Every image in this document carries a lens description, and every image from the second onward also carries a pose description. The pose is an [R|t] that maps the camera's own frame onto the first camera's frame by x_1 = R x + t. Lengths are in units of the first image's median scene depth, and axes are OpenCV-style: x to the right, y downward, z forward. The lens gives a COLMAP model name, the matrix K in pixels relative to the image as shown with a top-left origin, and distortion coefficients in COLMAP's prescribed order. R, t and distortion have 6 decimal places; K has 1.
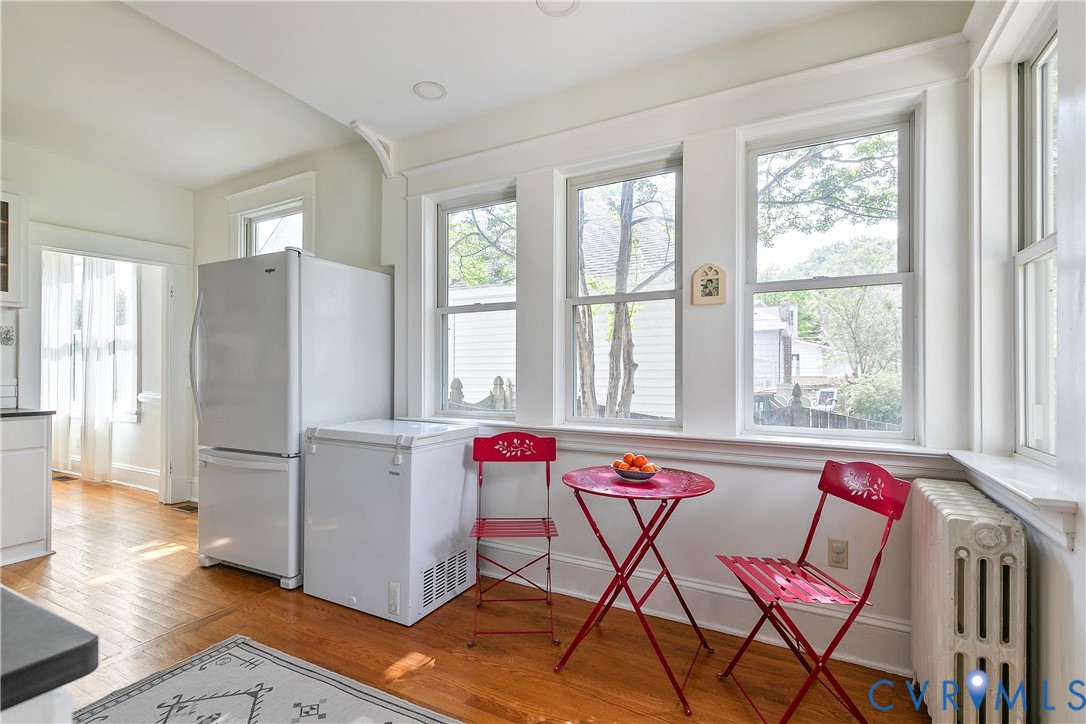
lens RADIAL K [[497.5, 0, 547.8], [0, 497.5, 365.6], [0, 0, 1]] dist [0.001246, 0.000252]
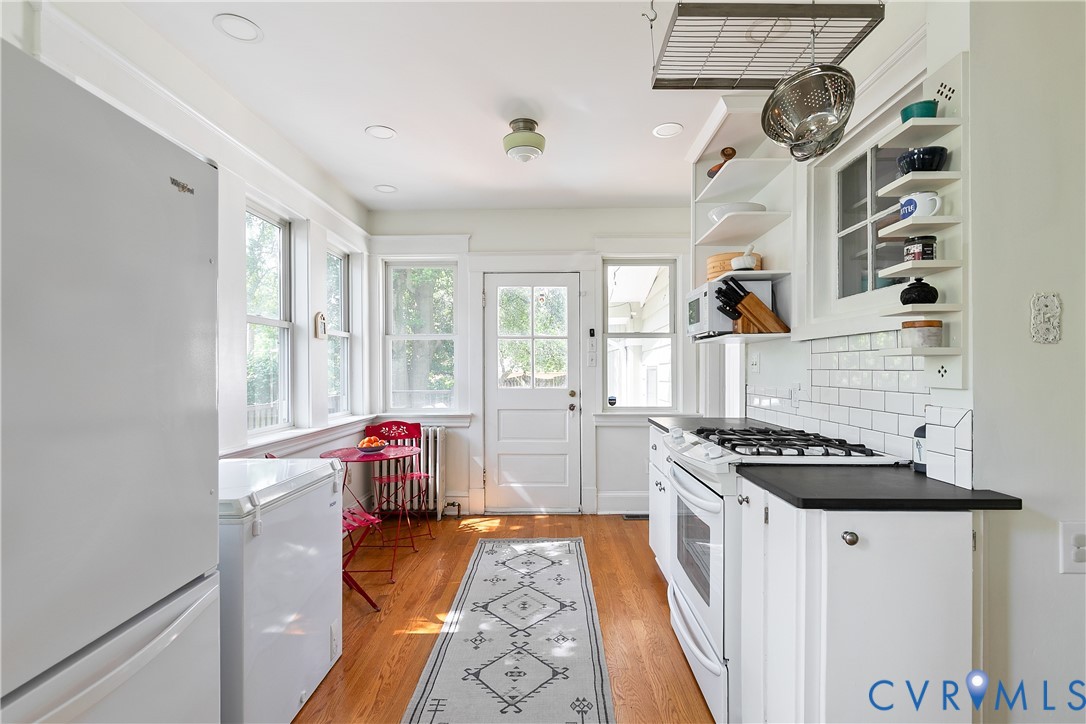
lens RADIAL K [[507.0, 0, 548.2], [0, 507.0, 368.7], [0, 0, 1]] dist [-0.001889, -0.000409]
pose [[-0.455349, 0.004649, 0.890301, -1.539131], [0.000426, 0.999987, -0.005004, -0.029837], [-0.890313, -0.001899, -0.455345, 1.252276]]
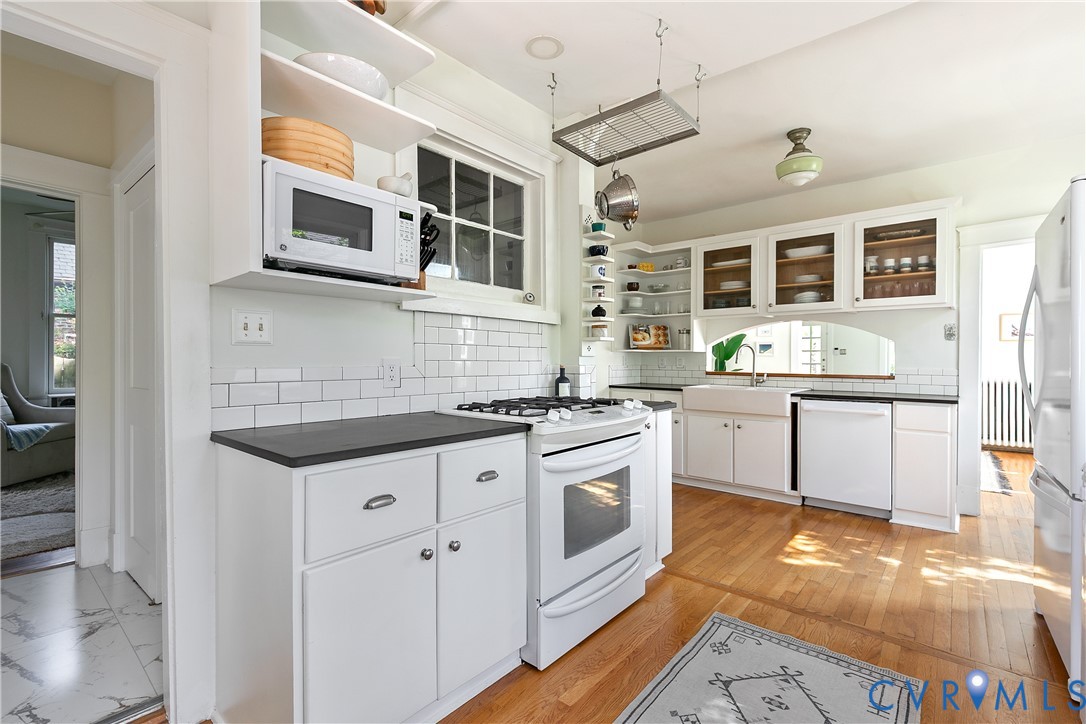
lens RADIAL K [[490.8, 0, 543.0], [0, 490.8, 362.0], [0, 0, 1]] dist [0.000290, 0.000068]
pose [[-0.209292, 0.005026, -0.977840, 0.341757], [-0.000681, 0.999986, 0.005285, 0.004037], [0.977853, 0.001772, -0.209286, 0.616658]]
